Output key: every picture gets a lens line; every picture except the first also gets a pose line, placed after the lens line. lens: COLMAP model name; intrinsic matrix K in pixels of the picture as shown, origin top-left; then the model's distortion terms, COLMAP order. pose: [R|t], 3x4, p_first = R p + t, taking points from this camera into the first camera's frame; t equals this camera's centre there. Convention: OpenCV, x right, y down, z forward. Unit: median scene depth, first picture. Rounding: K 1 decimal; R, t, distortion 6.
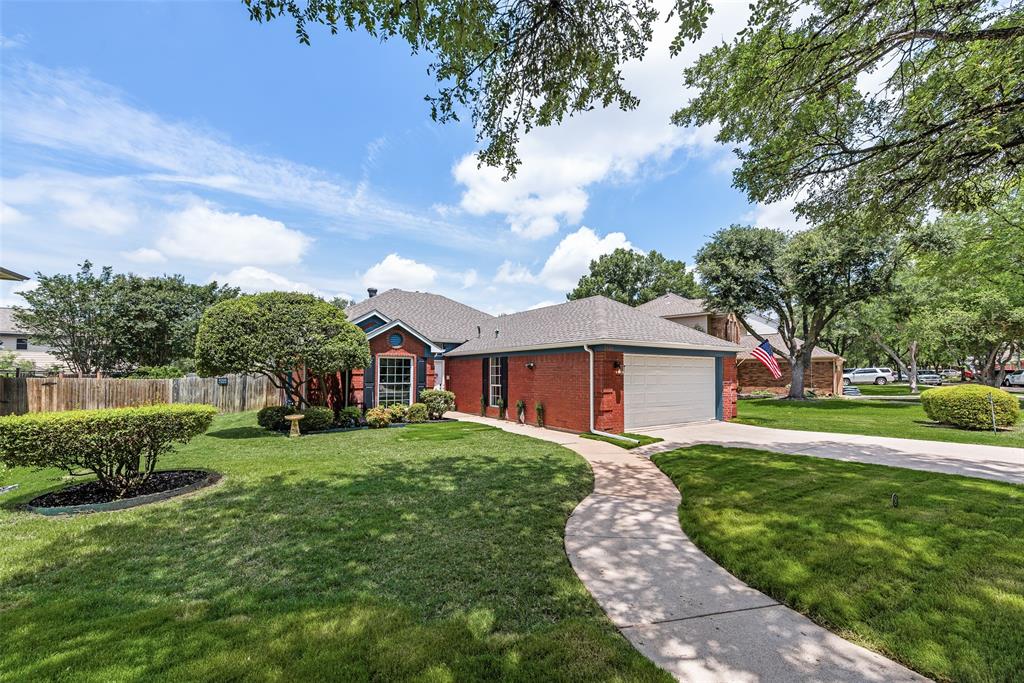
lens RADIAL K [[406.6, 0, 516.7], [0, 406.6, 355.9], [0, 0, 1]] dist [0.018230, -0.004418]
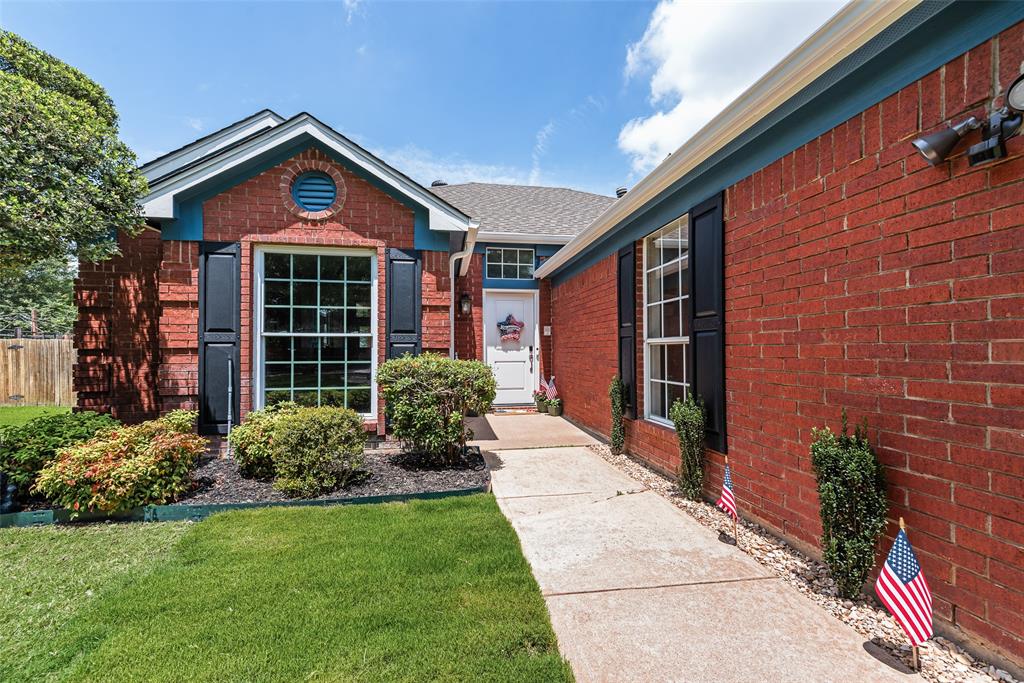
lens RADIAL K [[400.2, 0, 511.1], [0, 400.2, 345.9], [0, 0, 1]] dist [0.016270, -0.005151]
pose [[0.910759, -0.008247, -0.412856, -0.038647], [0.022624, 0.999295, 0.029947, 0.071486], [0.412318, -0.036615, 0.910304, 0.794271]]
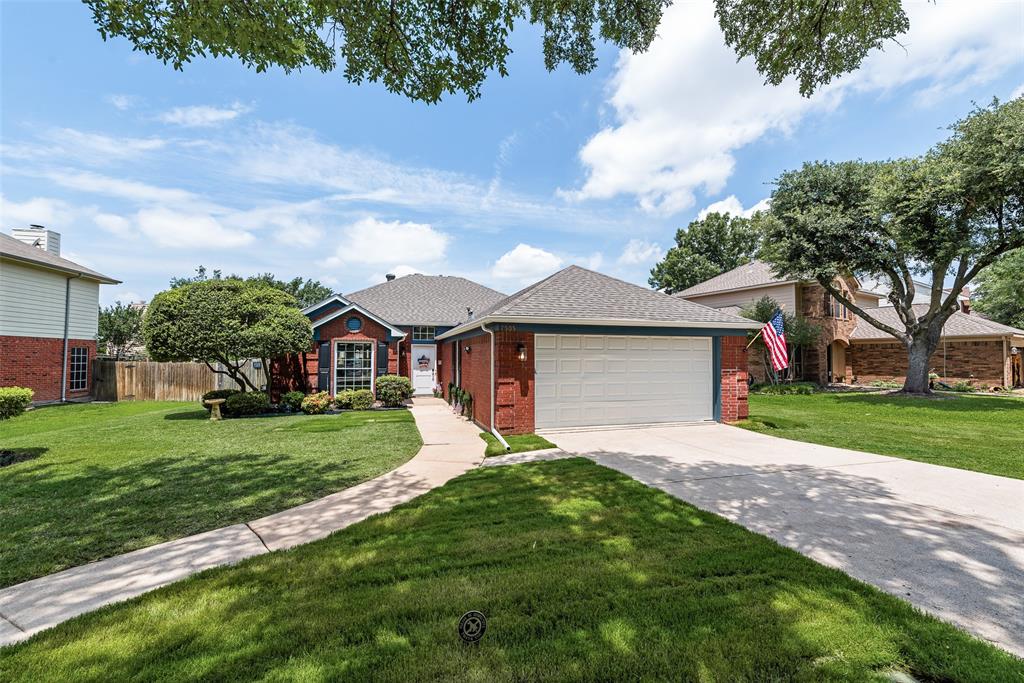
lens RADIAL K [[405.9, 0, 511.3], [0, 405.9, 345.0], [0, 0, 1]] dist [0.017630, -0.006287]
pose [[0.956589, -0.009203, -0.291295, 0.352137], [0.012626, 0.999872, 0.009873, 0.006297], [0.291167, -0.013122, 0.956582, 0.180524]]
